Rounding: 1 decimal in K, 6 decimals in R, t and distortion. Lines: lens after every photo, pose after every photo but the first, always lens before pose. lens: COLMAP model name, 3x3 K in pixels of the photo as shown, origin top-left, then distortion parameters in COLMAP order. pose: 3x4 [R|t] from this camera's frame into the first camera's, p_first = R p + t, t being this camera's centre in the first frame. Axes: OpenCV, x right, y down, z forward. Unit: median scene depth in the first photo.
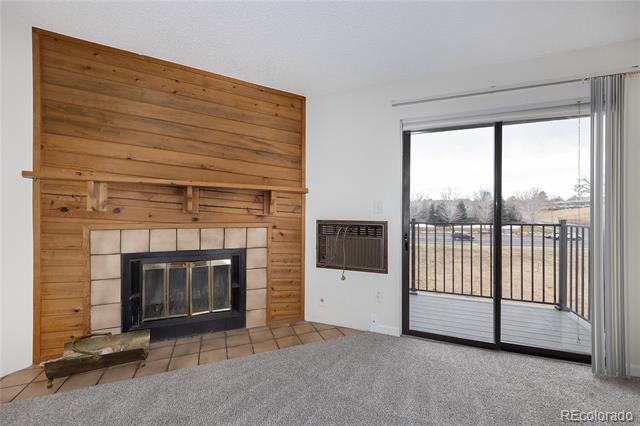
lens RADIAL K [[260.4, 0, 315.6], [0, 260.4, 212.5], [0, 0, 1]] dist [0.003668, 0.000180]
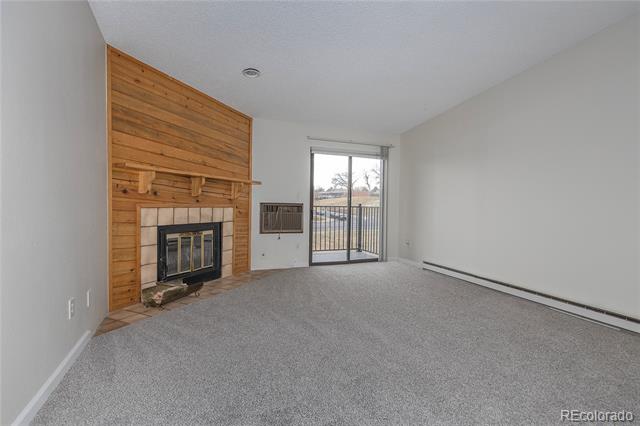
lens RADIAL K [[318.9, 0, 316.6], [0, 318.9, 213.2], [0, 0, 1]] dist [0.000860, -0.000173]
pose [[0.742743, -0.013855, 0.669433, -1.097369], [-0.013642, 0.999265, 0.035817, 0.021390], [-0.669438, -0.035735, 0.742008, -0.658520]]
